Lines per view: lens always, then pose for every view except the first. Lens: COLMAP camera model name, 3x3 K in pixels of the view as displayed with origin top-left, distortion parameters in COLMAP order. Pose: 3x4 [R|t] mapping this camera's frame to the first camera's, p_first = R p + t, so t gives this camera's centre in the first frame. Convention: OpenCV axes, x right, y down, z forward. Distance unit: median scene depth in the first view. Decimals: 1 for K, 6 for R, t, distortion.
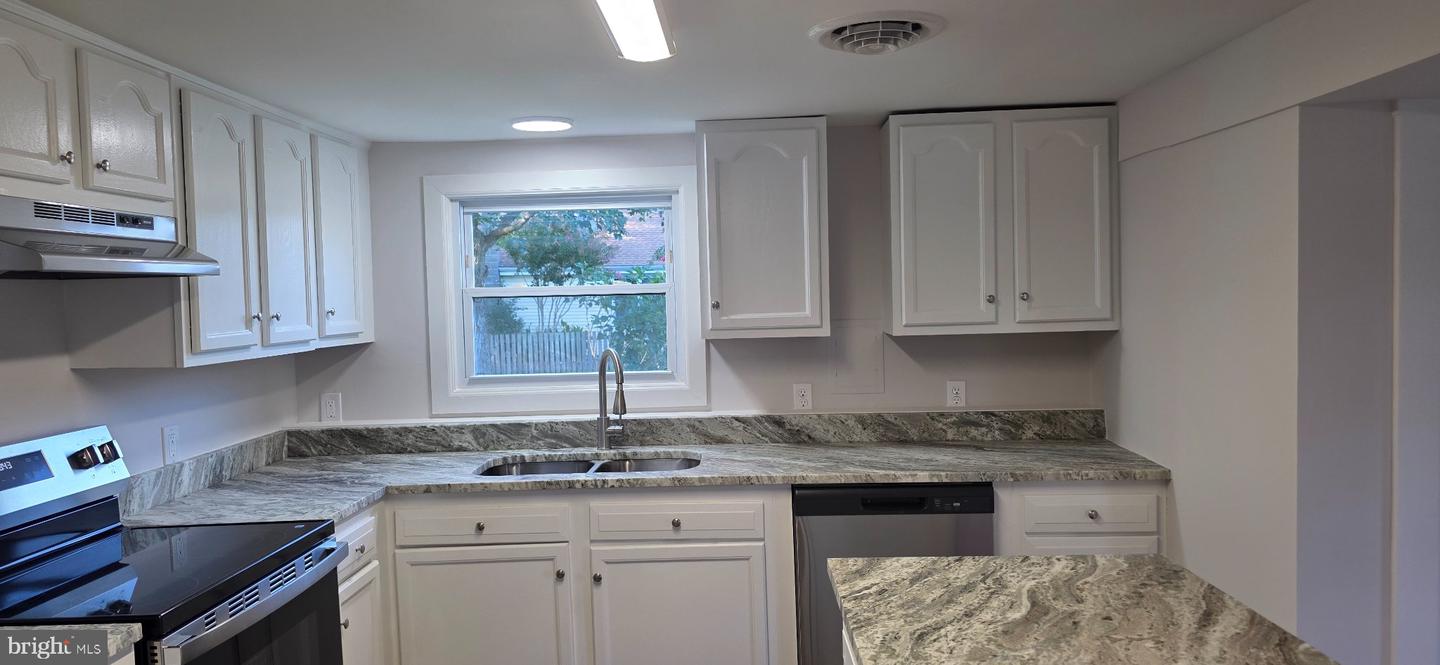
lens RADIAL K [[956.8, 0, 710.0], [0, 956.8, 332.6], [0, 0, 1]] dist [0.036235, -0.036810]
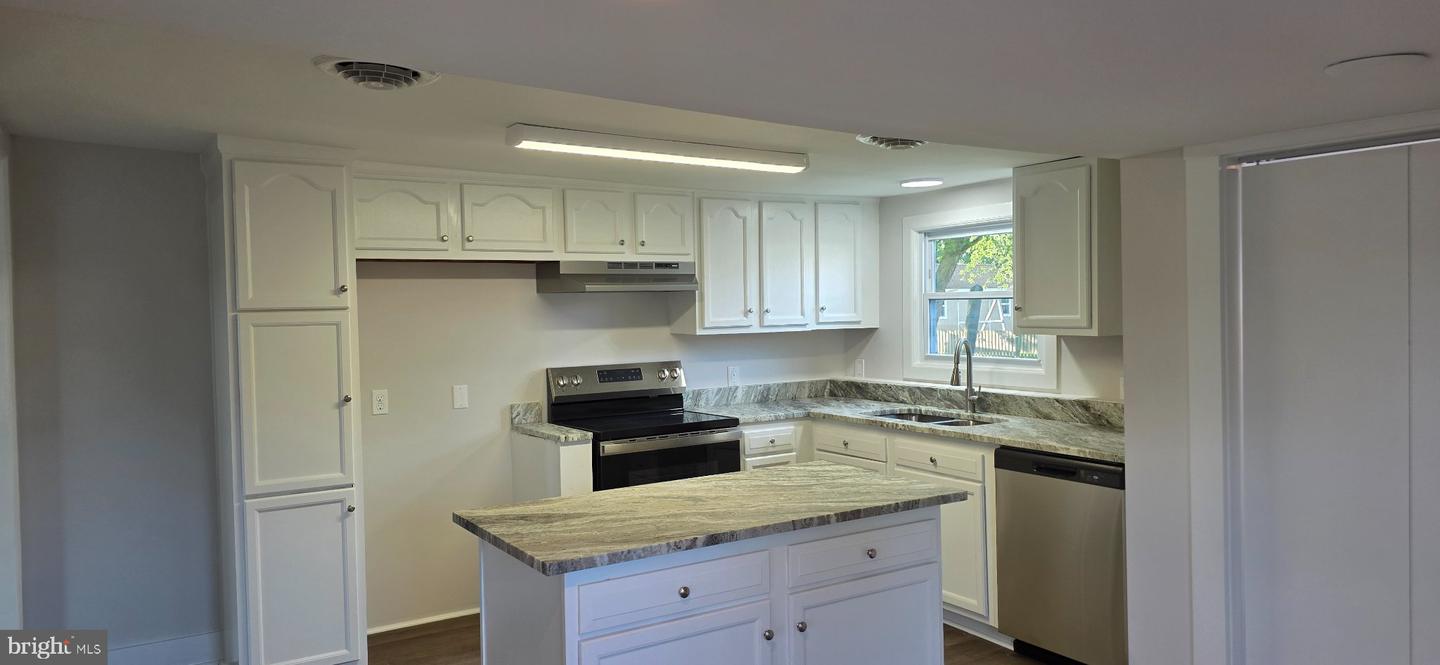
lens RADIAL K [[956.8, 0, 720.9], [0, 956.8, 333.9], [0, 0, 1]] dist [0.036235, -0.036810]
pose [[0.549001, 0.043162, -0.834706, 0.874809], [-0.030560, 0.999035, 0.031559, -0.023258], [0.835263, 0.008182, 0.549790, -0.054335]]
